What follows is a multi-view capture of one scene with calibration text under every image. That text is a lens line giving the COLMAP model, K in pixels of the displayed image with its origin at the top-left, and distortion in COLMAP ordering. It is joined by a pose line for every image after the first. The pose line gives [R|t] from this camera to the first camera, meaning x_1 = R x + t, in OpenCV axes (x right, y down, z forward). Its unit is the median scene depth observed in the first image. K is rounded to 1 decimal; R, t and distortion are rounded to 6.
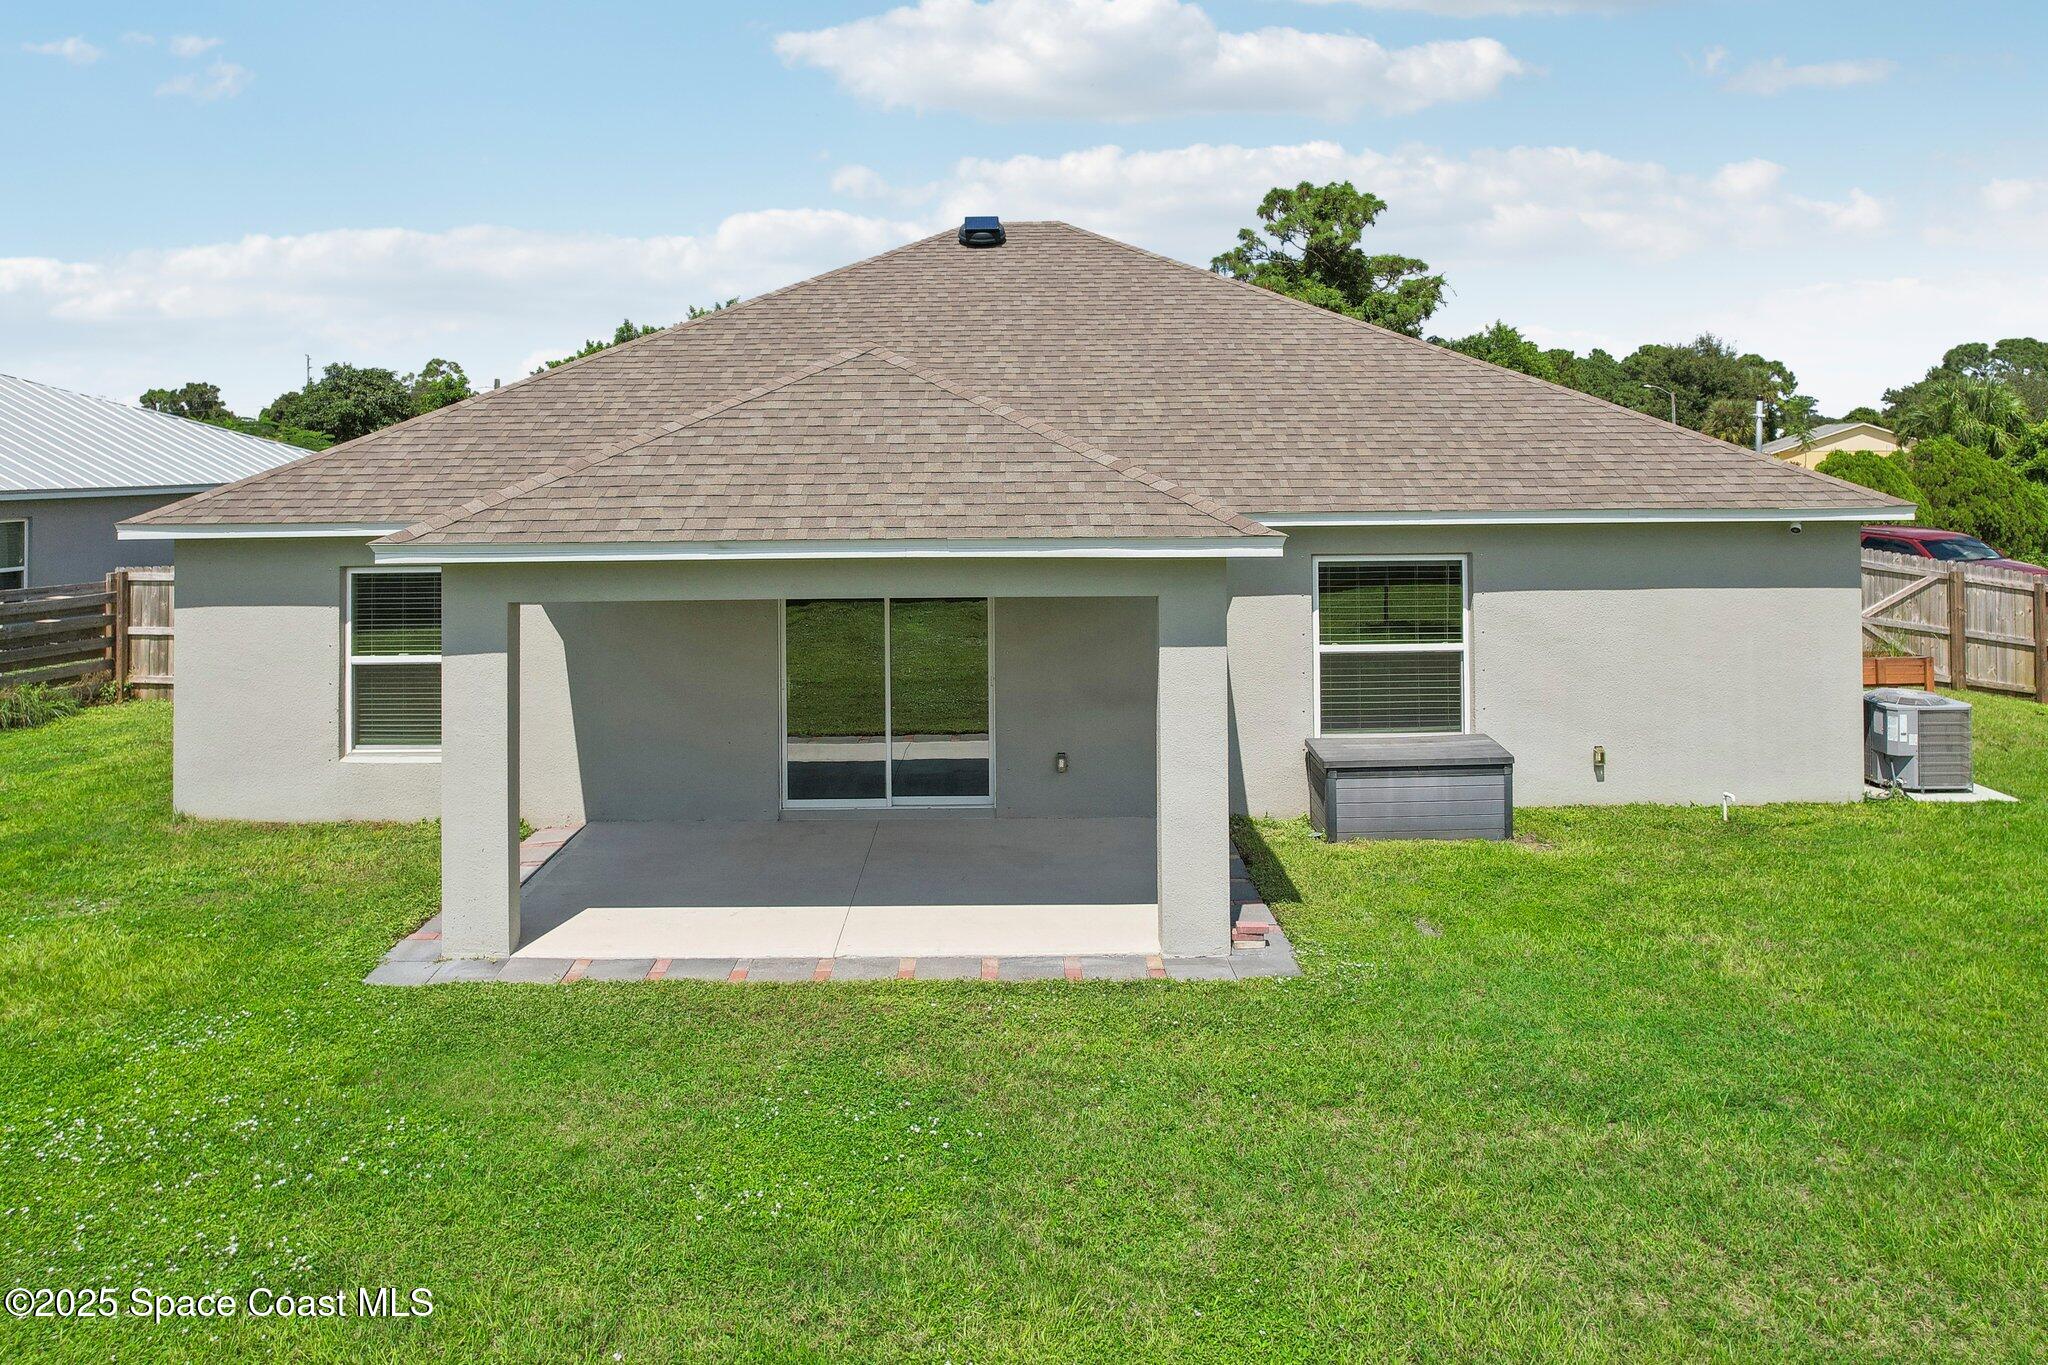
lens RADIAL K [[1285.5, 0, 1143.6], [0, 1285.5, 554.7], [0, 0, 1]] dist [-0.026144, 0.000044]
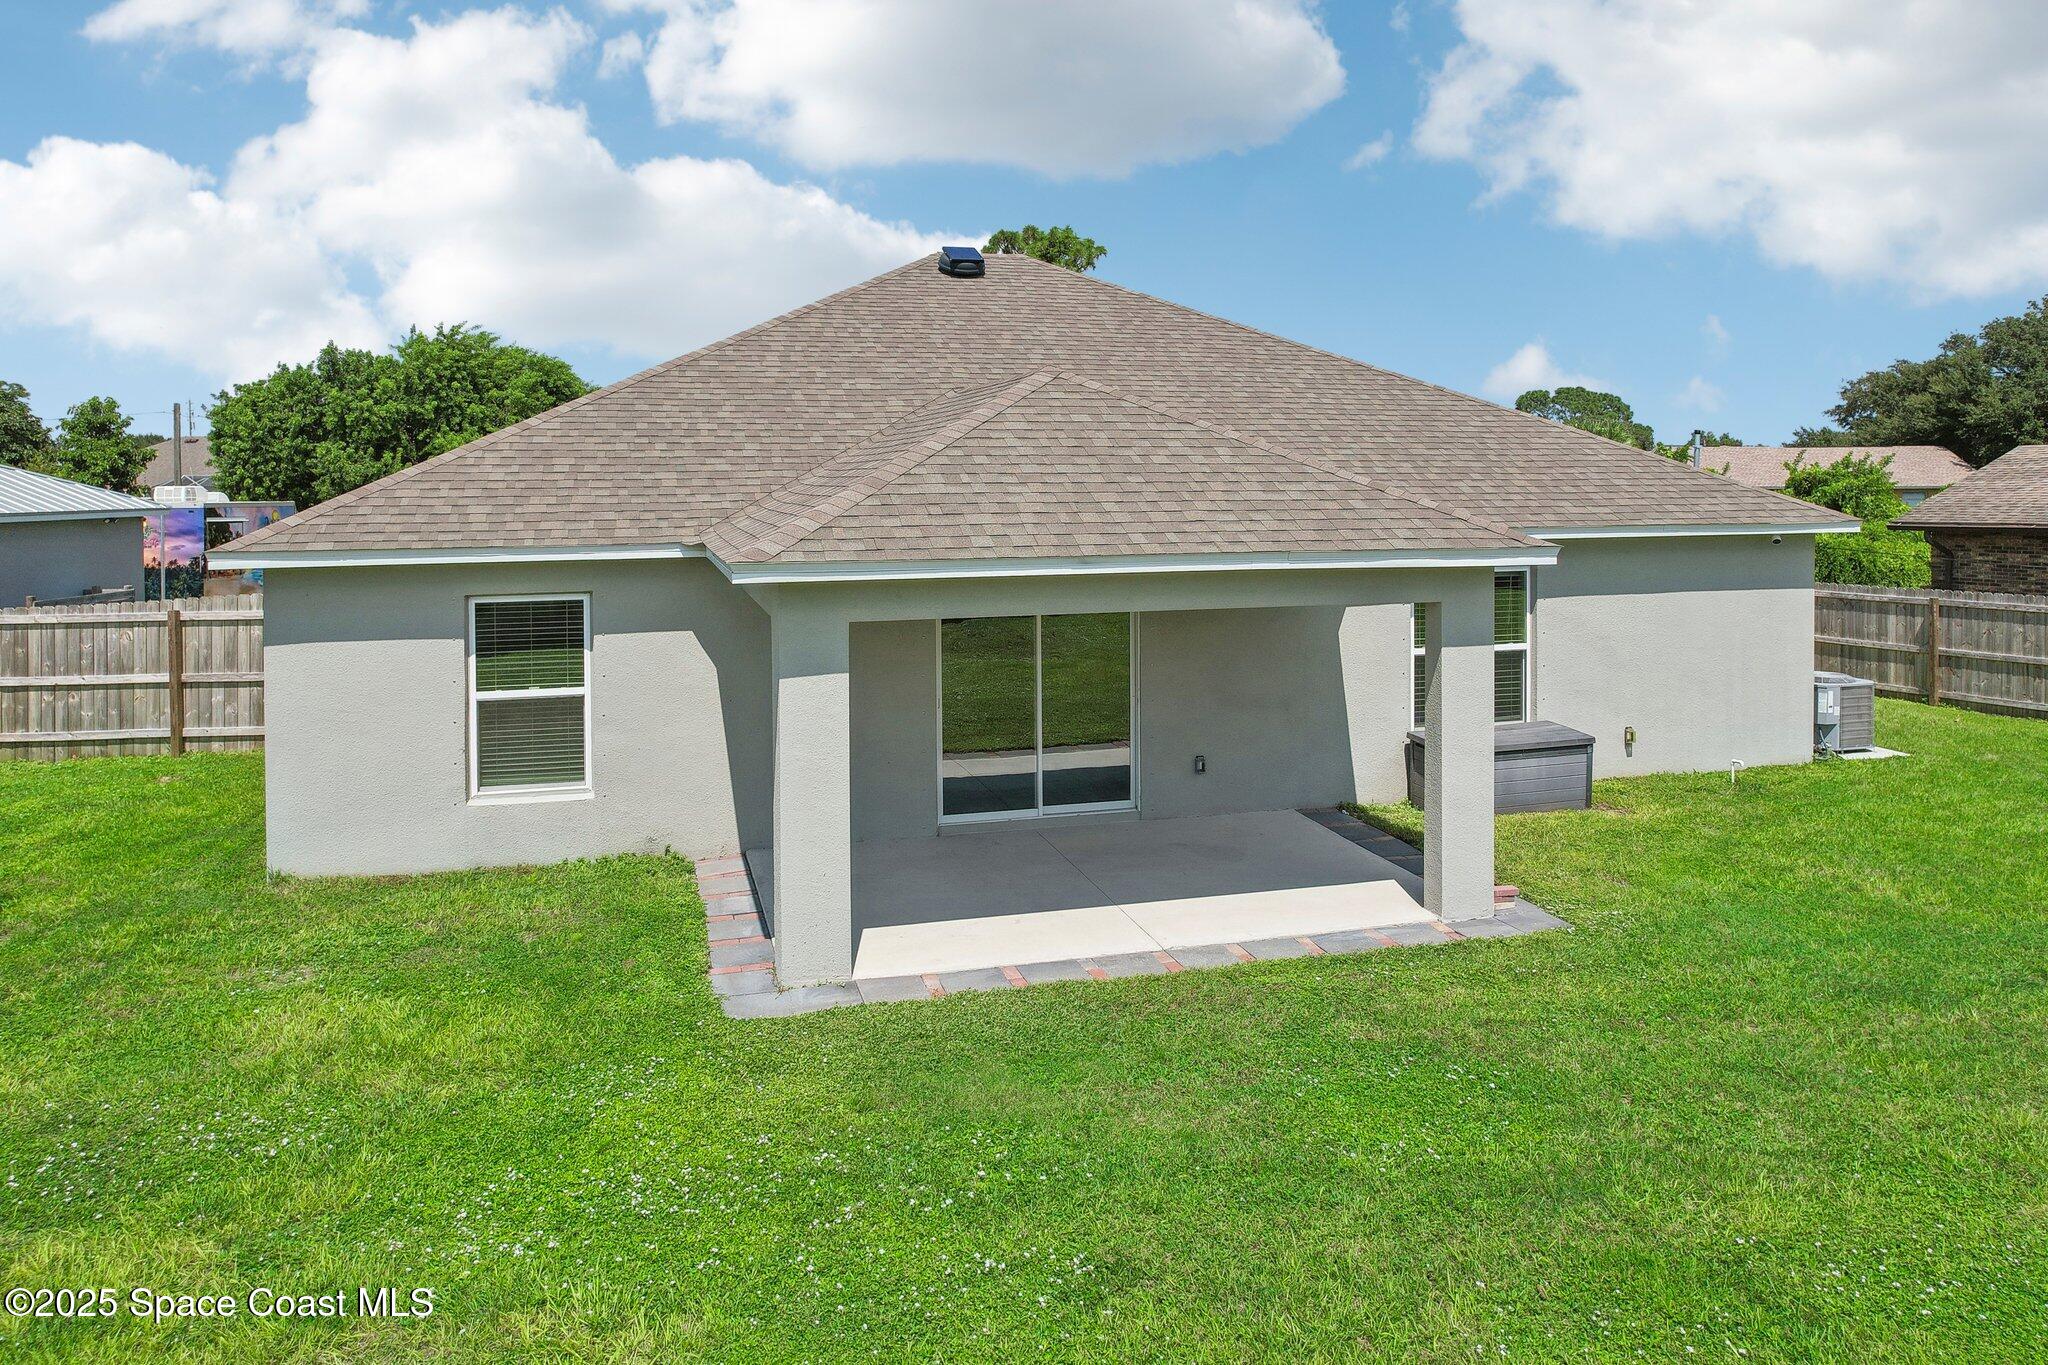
lens RADIAL K [[1236.1, 0, 1056.0], [0, 1236.1, 614.7], [0, 0, 1]] dist [-0.030994, 0.002393]
pose [[0.971607, -0.023534, 0.235427, -0.420439], [0.017619, 0.999475, 0.027198, 0.006275], [-0.235943, -0.022277, 0.971511, 0.028056]]
